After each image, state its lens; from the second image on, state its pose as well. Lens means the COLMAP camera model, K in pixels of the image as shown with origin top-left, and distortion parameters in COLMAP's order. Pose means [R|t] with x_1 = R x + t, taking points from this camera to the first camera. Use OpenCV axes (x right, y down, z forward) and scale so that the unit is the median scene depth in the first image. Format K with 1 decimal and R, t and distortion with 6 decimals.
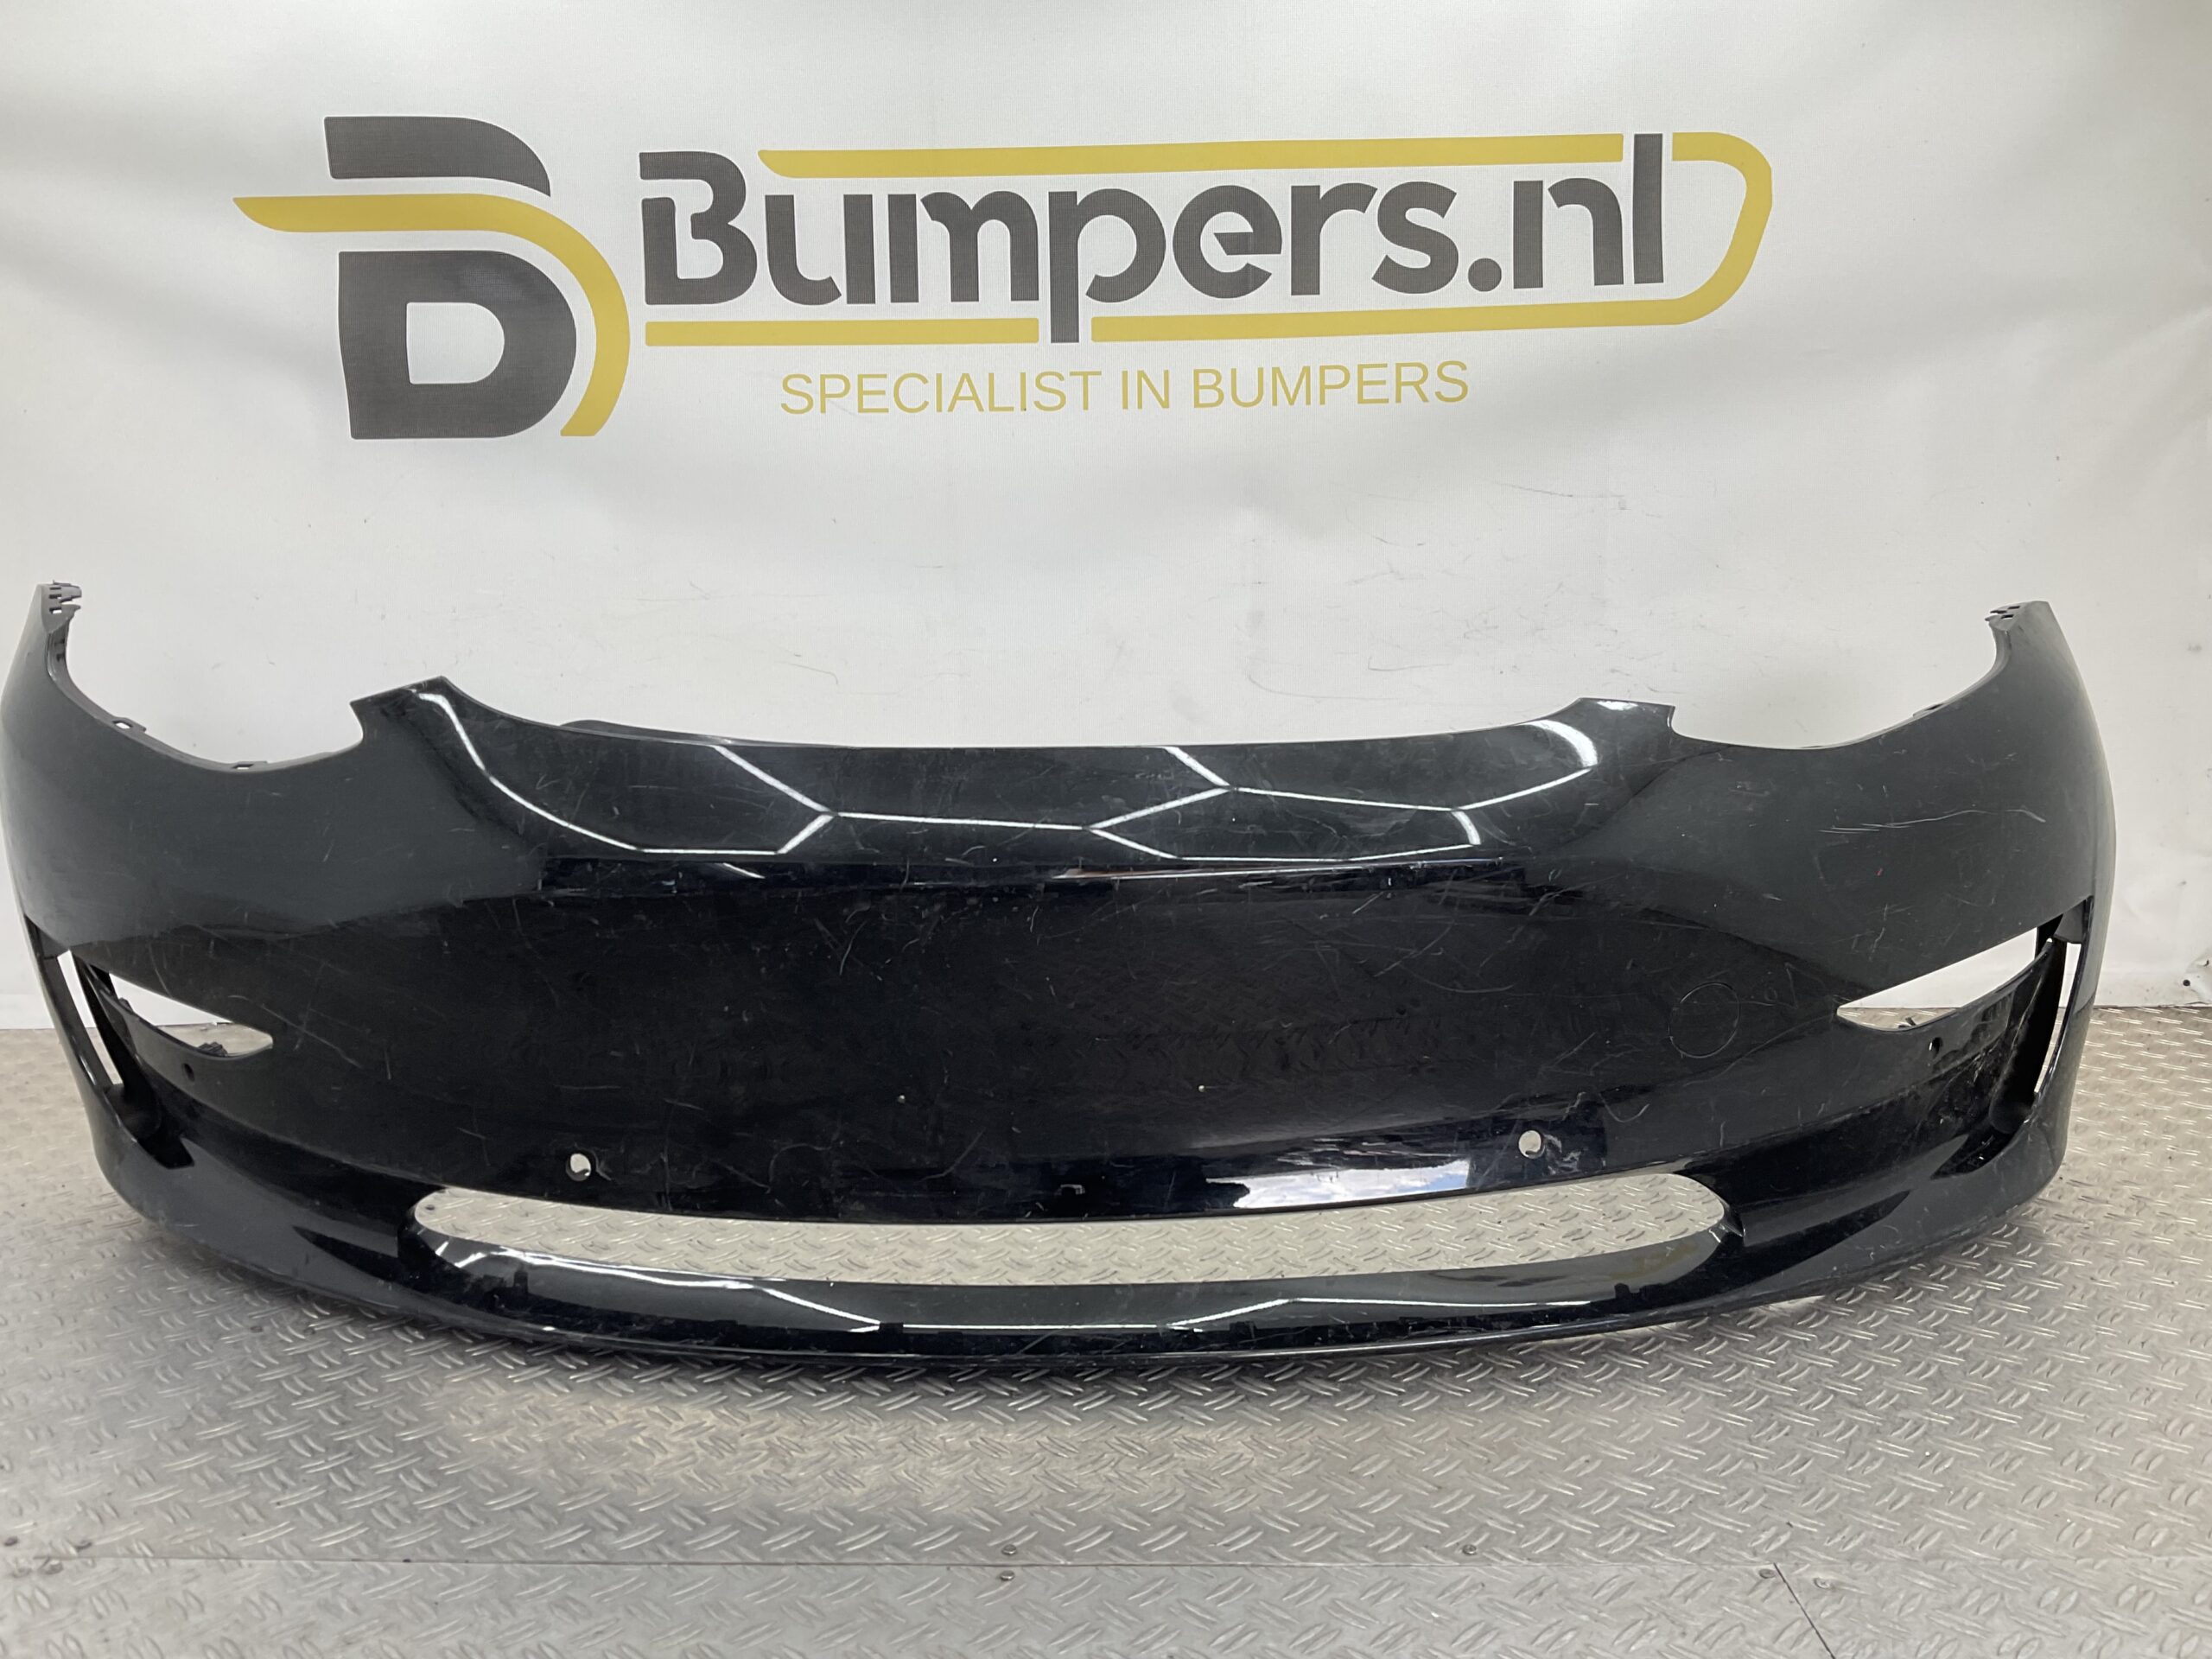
lens RADIAL K [[1835.9, 0, 1106.0], [0, 1835.9, 829.5], [0, 0, 1]] dist [0.138130, -0.316599]
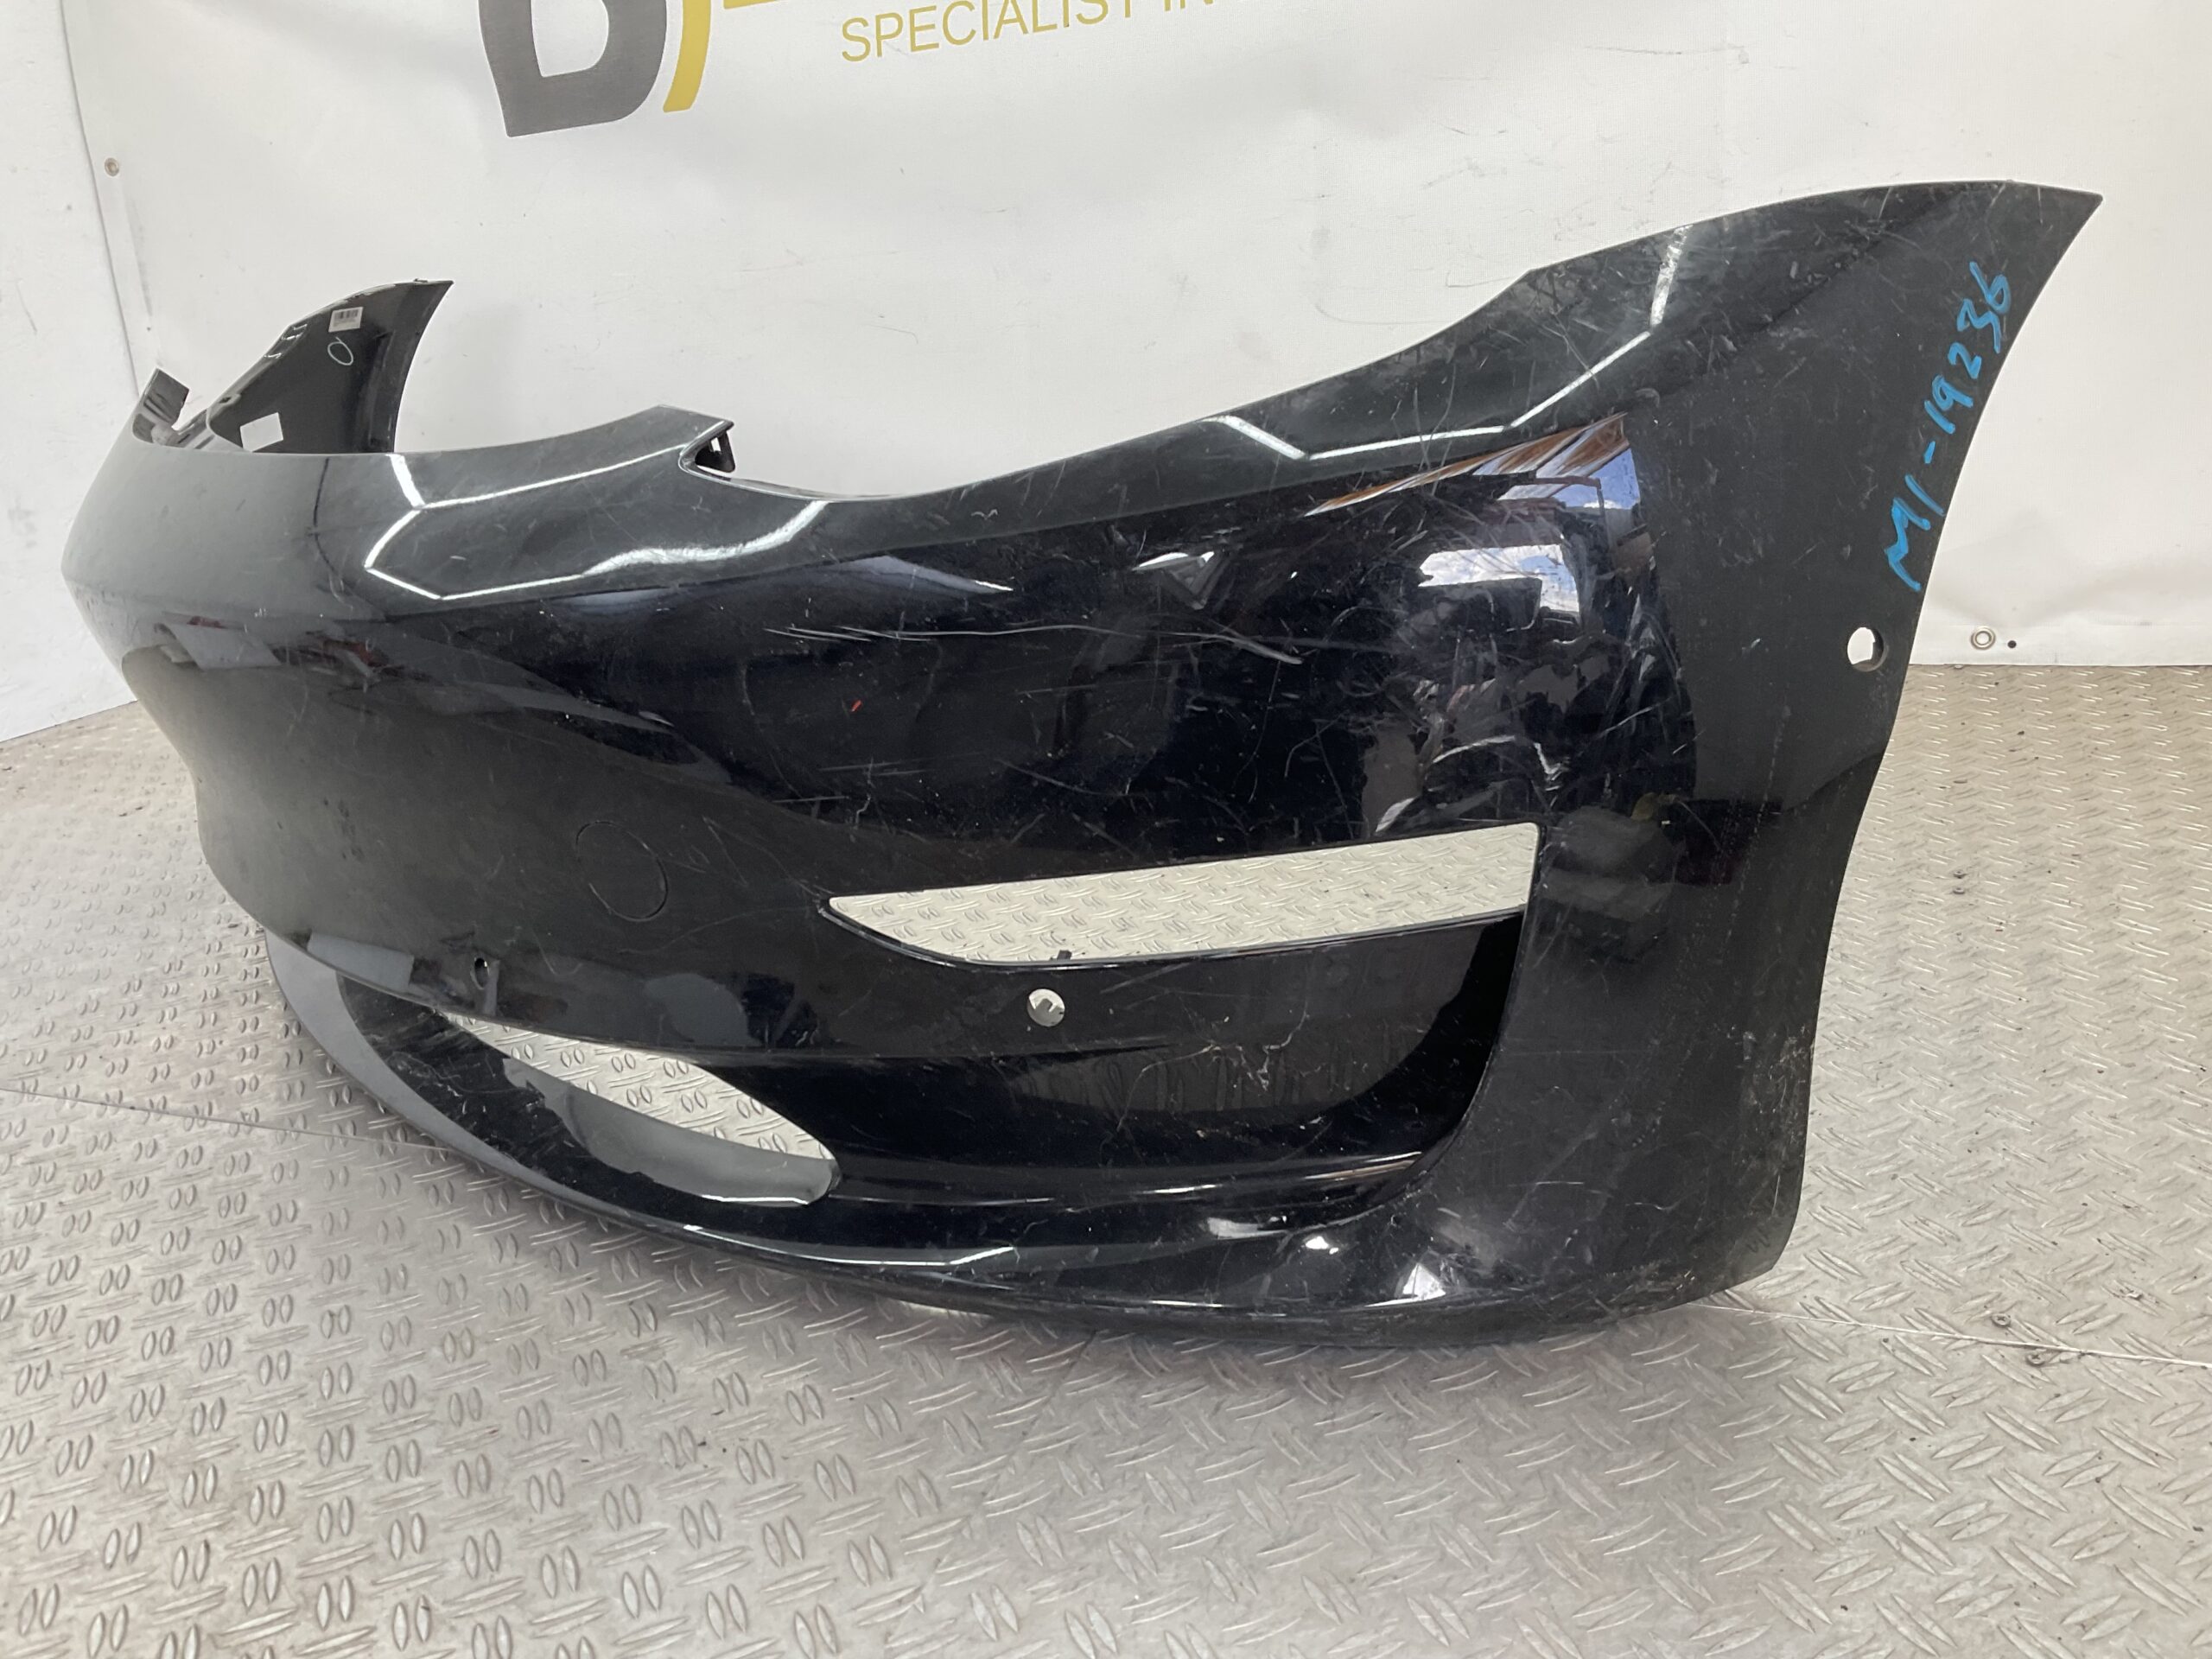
lens RADIAL K [[1835.9, 0, 1106.0], [0, 1835.9, 829.5], [0, 0, 1]] dist [0.138130, -0.316599]
pose [[0.925483, 0.035586, -0.377113, 0.344449], [0.032368, 0.984506, 0.172337, 0.011111], [0.377402, -0.171701, 0.909992, 0.080845]]
